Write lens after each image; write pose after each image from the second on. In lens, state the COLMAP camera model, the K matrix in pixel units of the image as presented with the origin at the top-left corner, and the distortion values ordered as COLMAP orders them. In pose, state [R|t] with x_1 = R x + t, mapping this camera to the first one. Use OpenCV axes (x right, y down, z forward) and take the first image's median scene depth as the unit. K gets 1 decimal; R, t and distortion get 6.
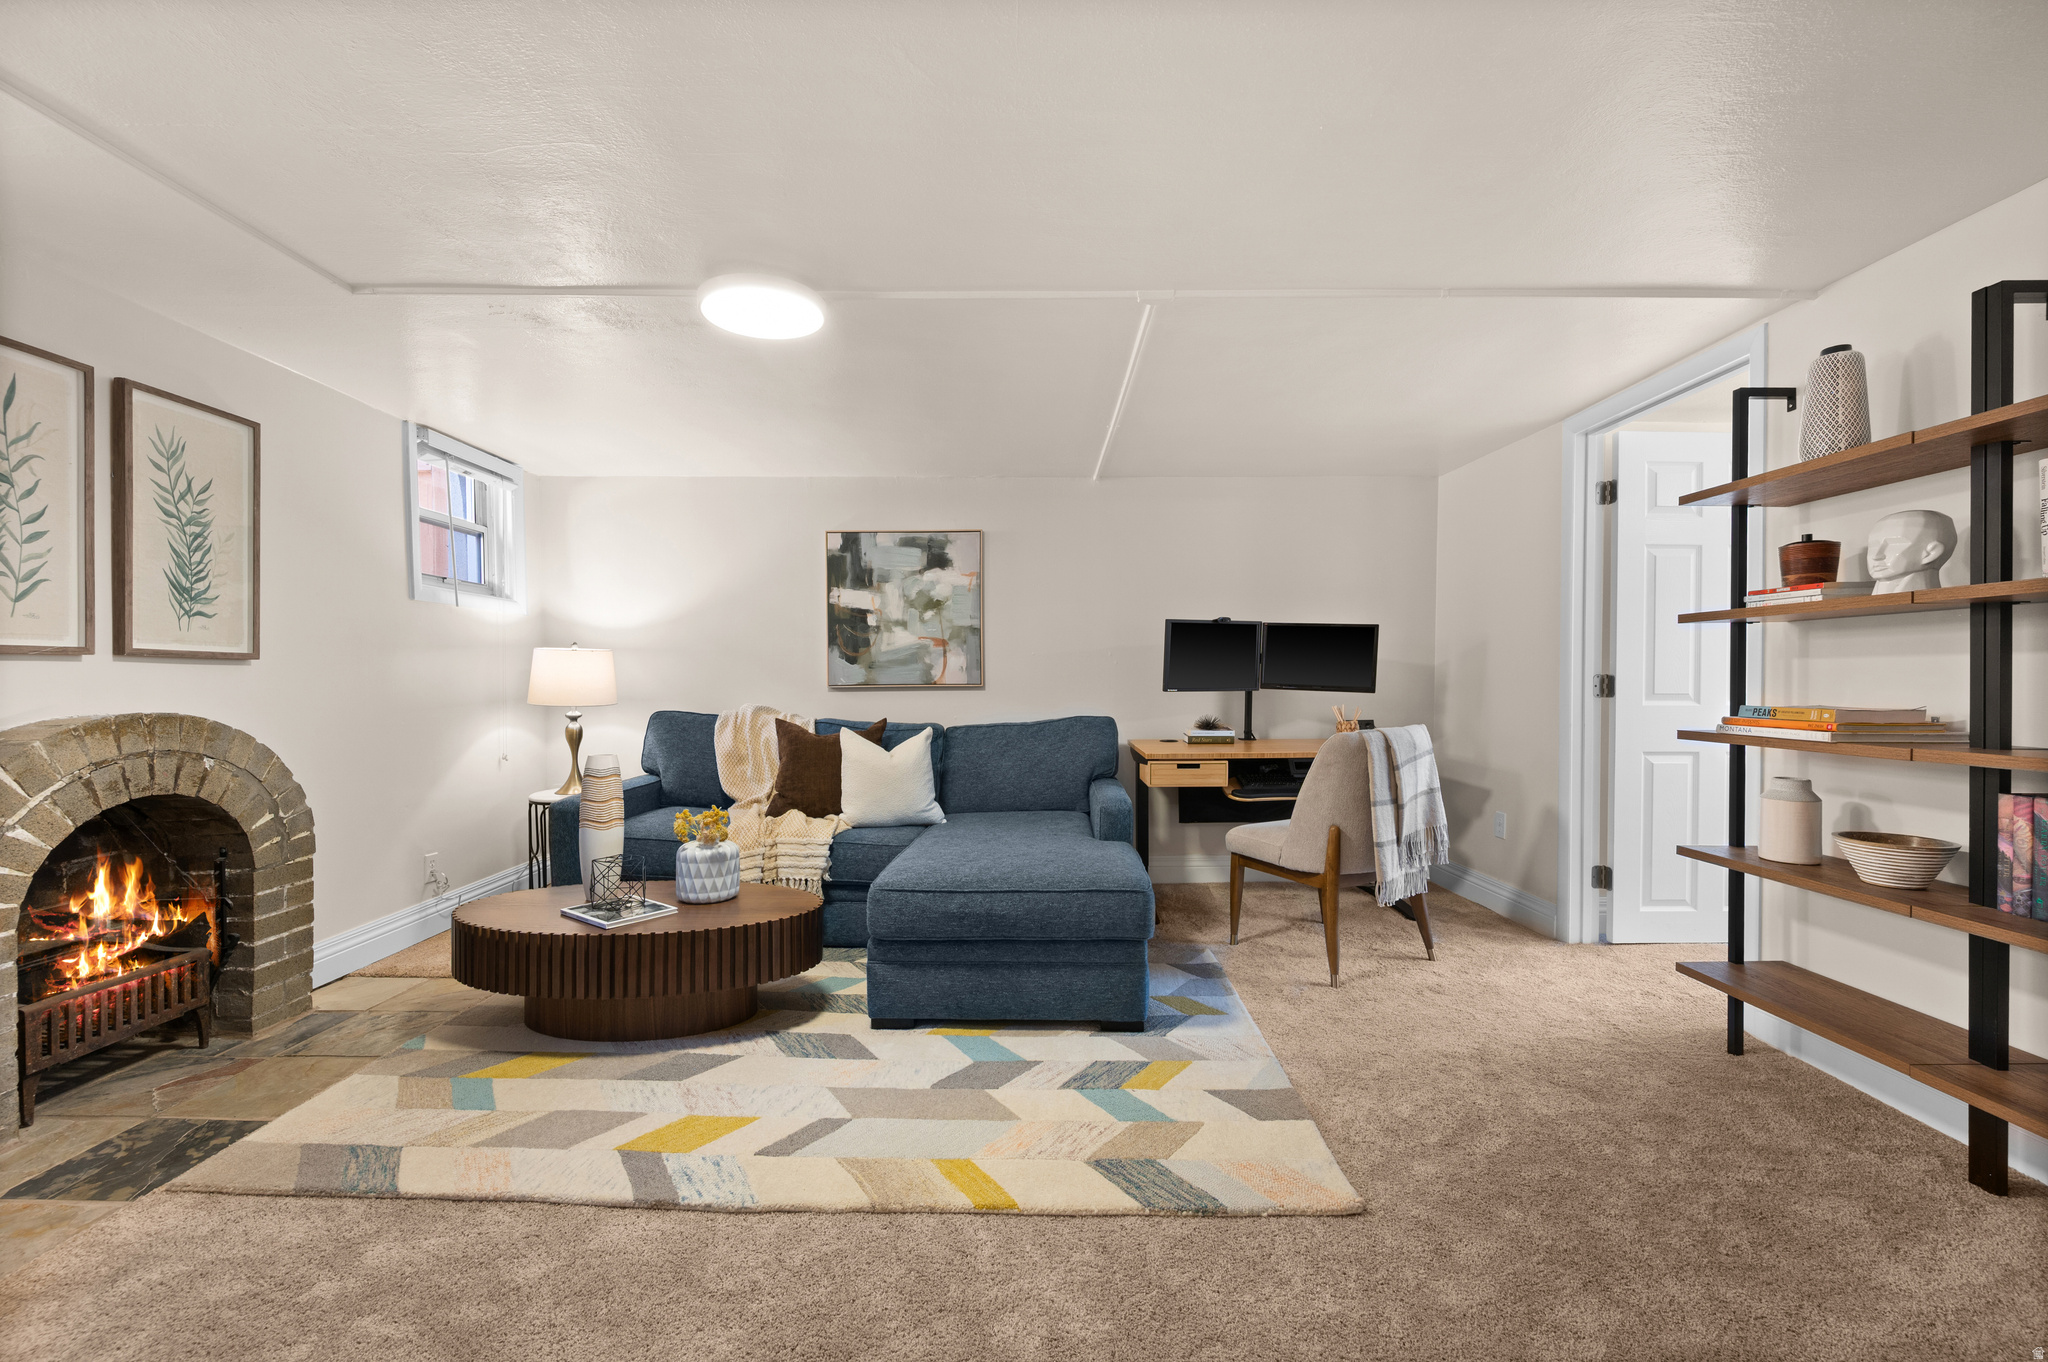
lens RADIAL K [[823.1, 0, 1022.6], [0, 823.1, 689.3], [0, 0, 1]] dist [-0.000671, 0.000103]
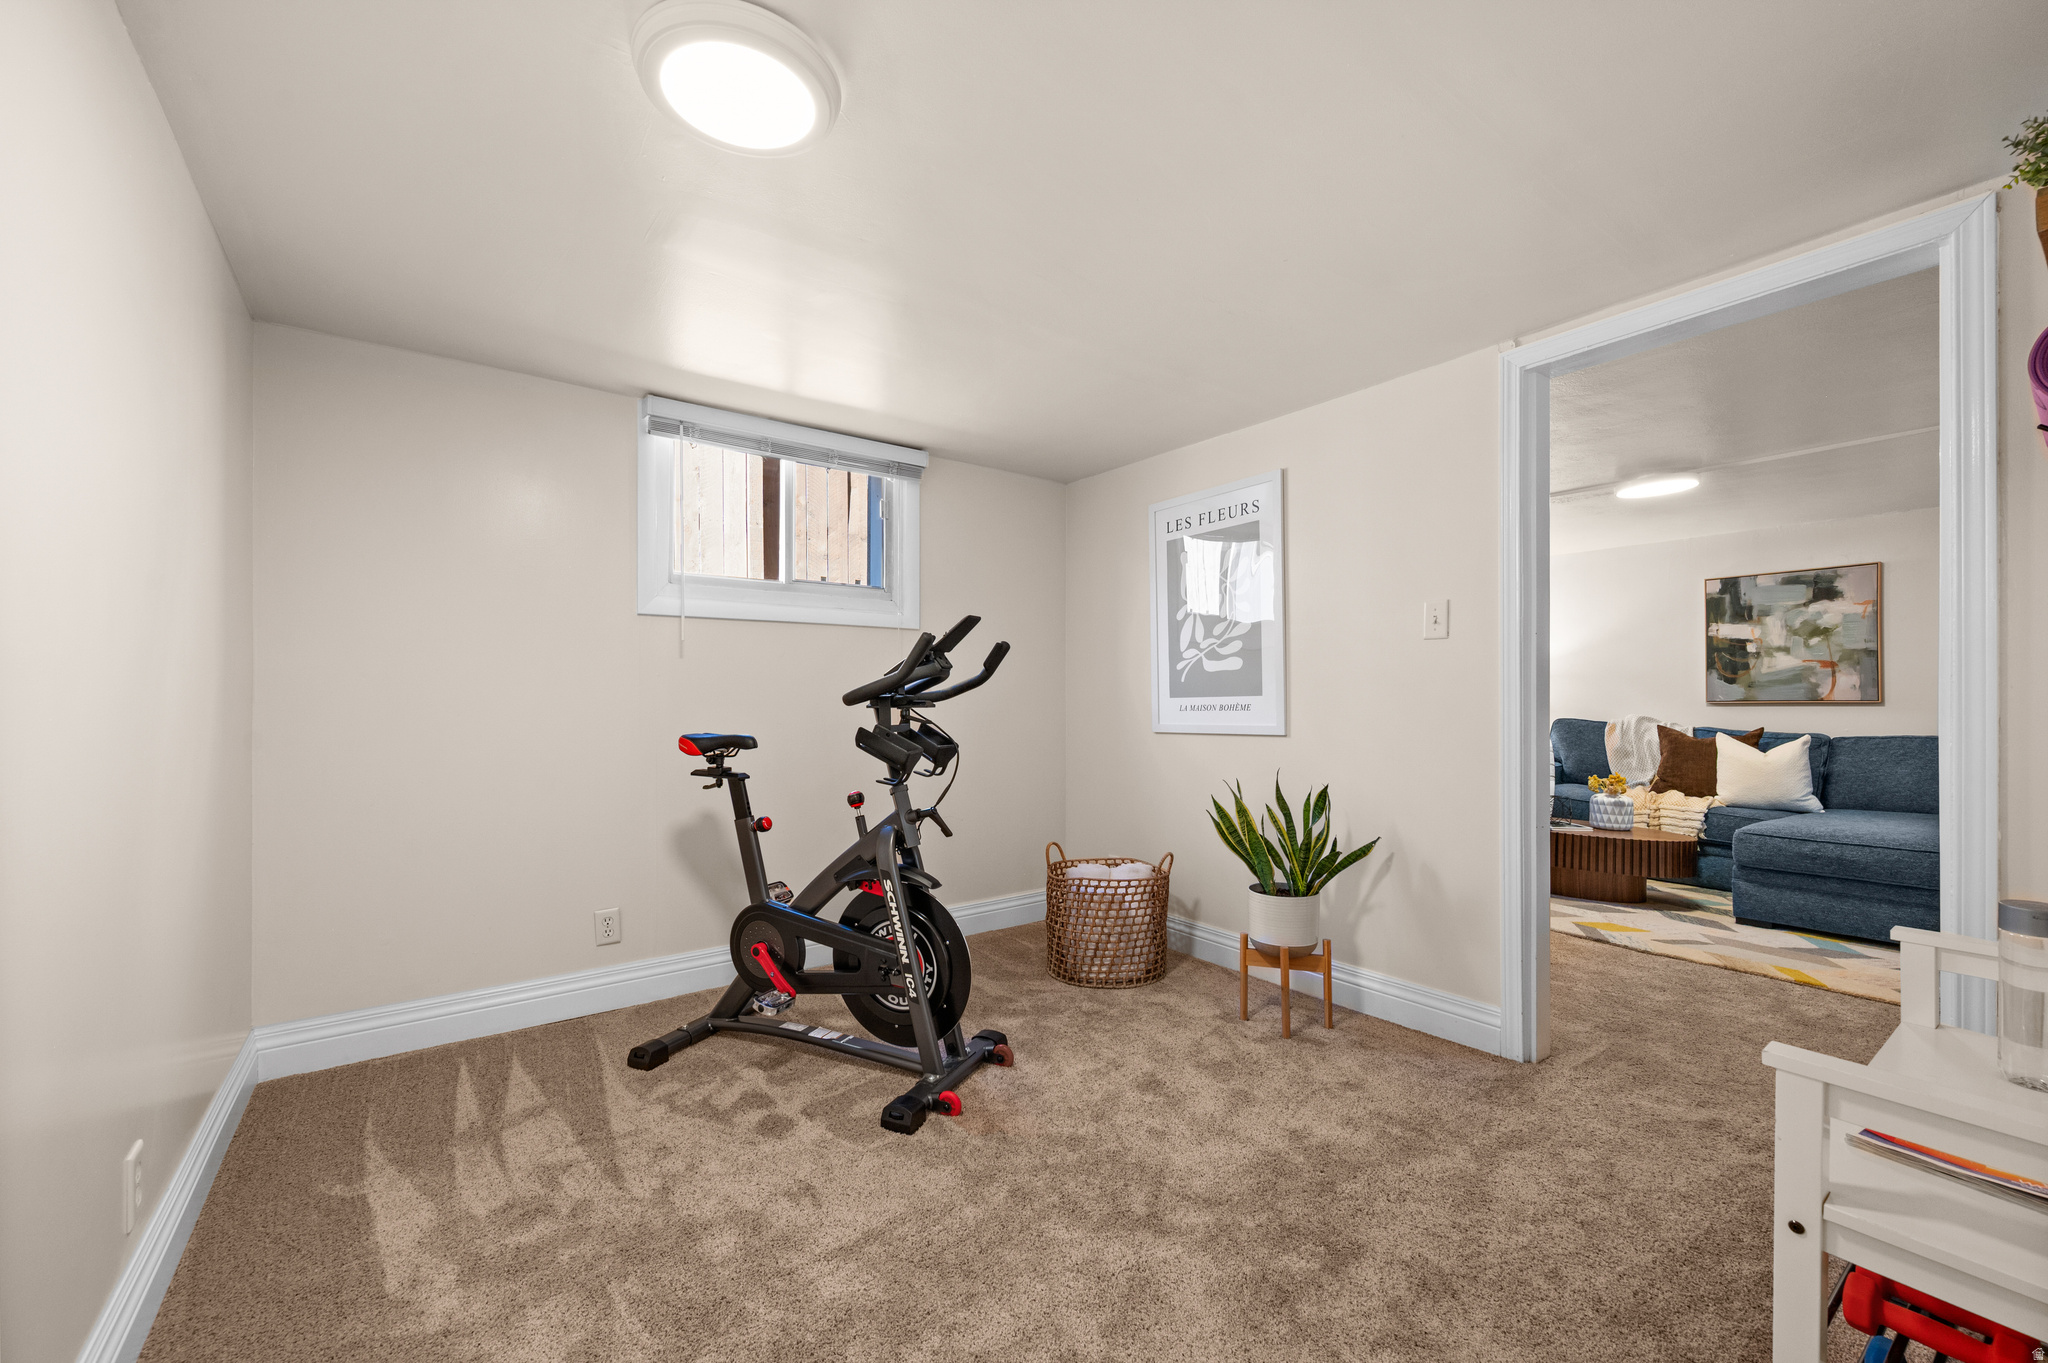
lens RADIAL K [[823.1, 0, 1040.0], [0, 823.1, 696.1], [0, 0, 1]] dist [-0.000671, 0.000103]
pose [[0.603438, -0.000694, -0.797409, 0.223878], [-0.010606, 0.999904, -0.008896, 0.013746], [0.797339, 0.013826, 0.603373, -0.842627]]
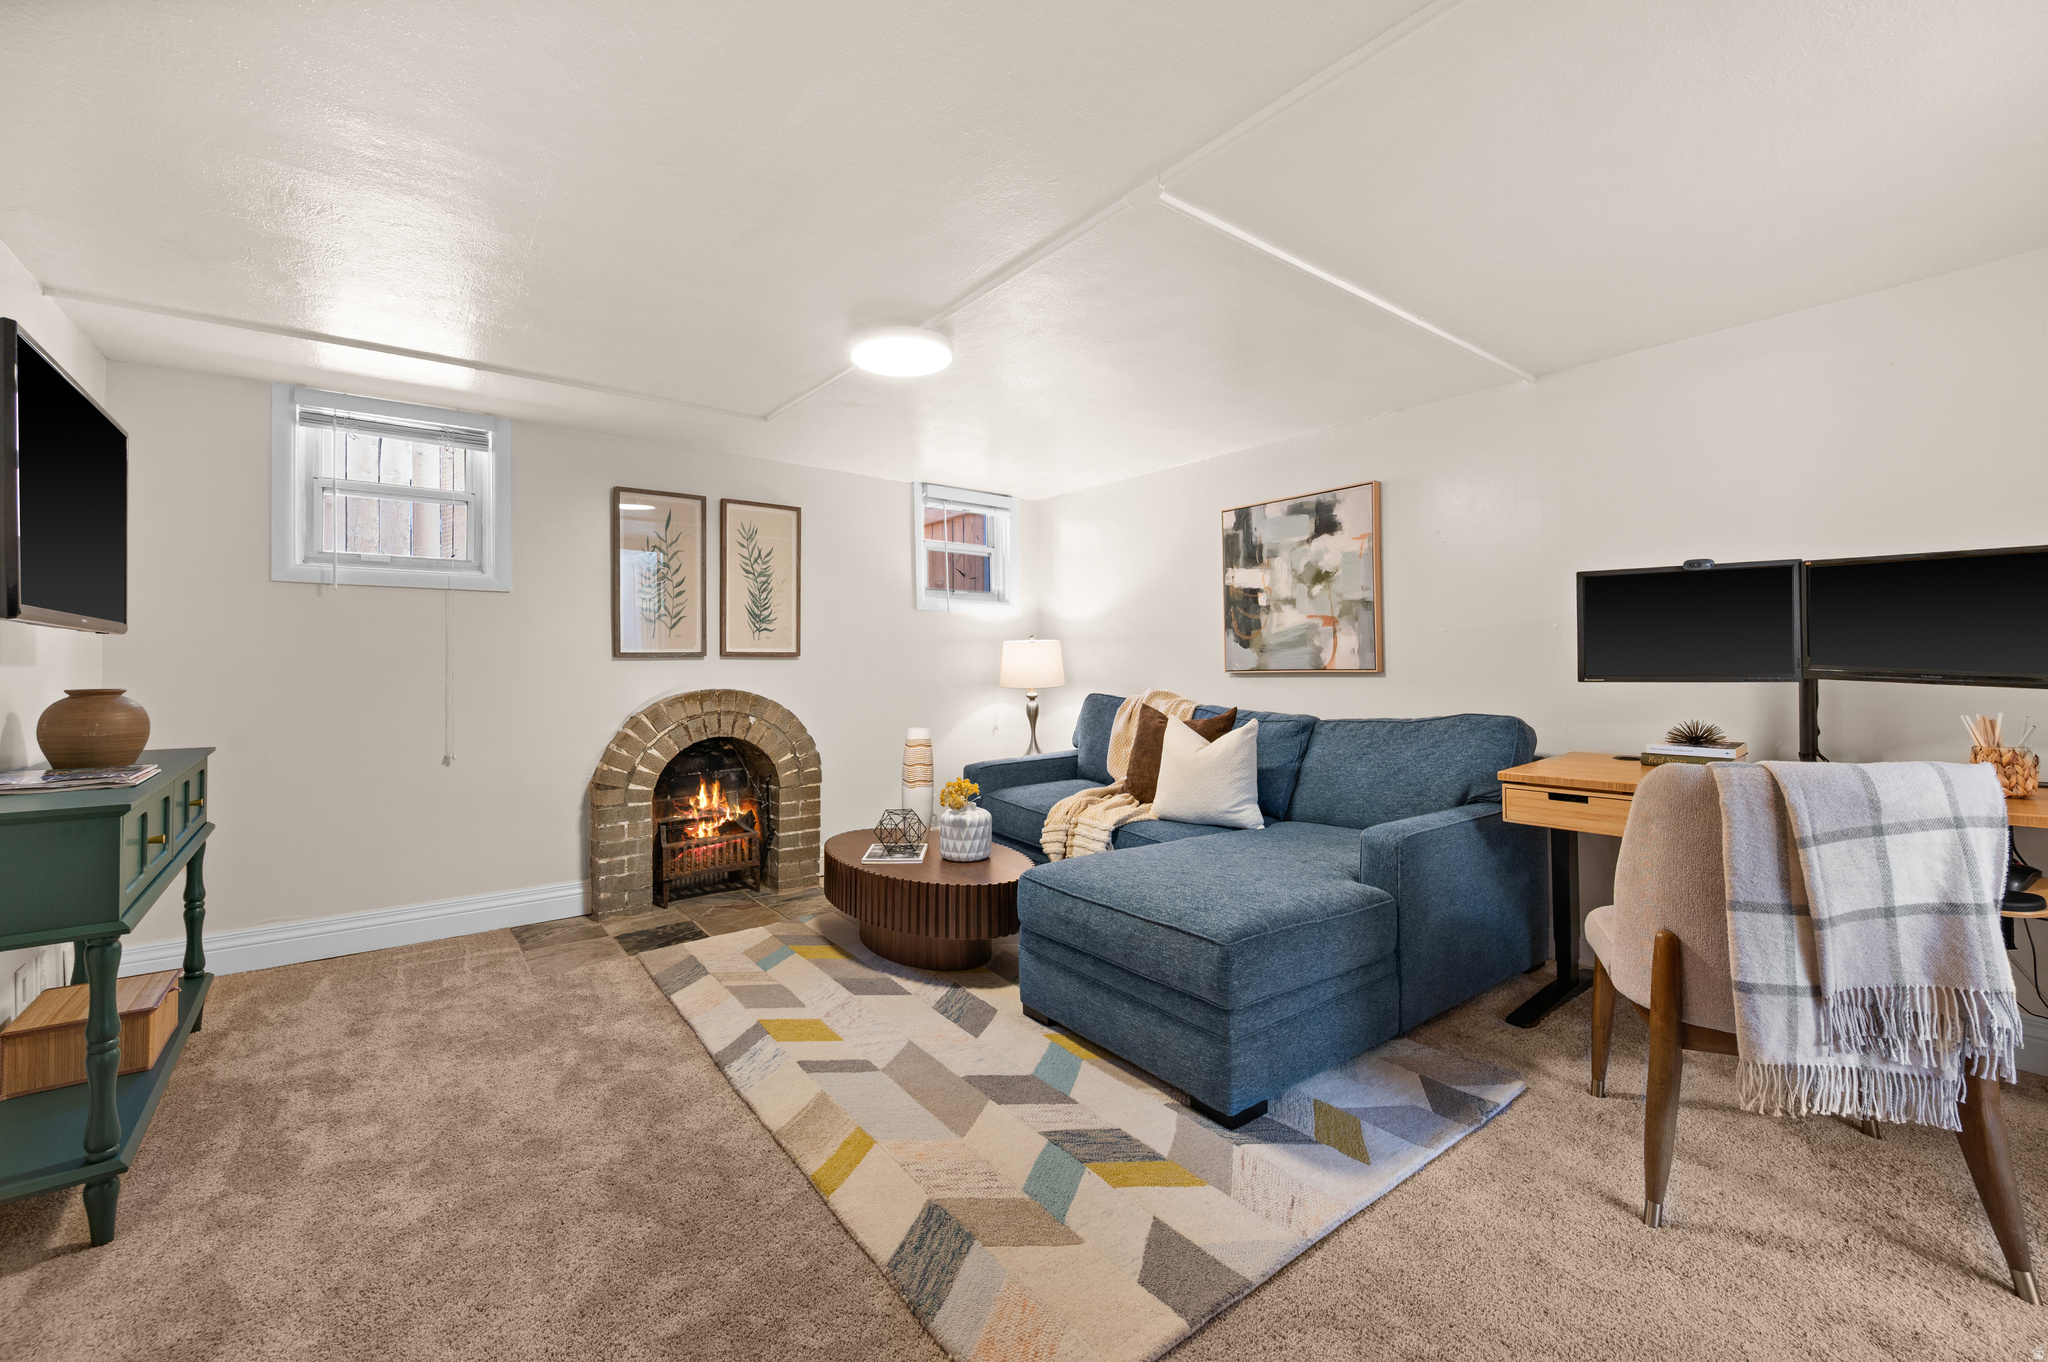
lens RADIAL K [[823.1, 0, 1008.1], [0, 823.1, 657.4], [0, 0, 1]] dist [-0.000671, 0.000103]
pose [[0.624558, -0.011466, -0.780894, 0.526169], [0.000899, 0.999902, -0.013962, -0.010619], [0.780978, 0.008018, 0.624507, 0.302833]]
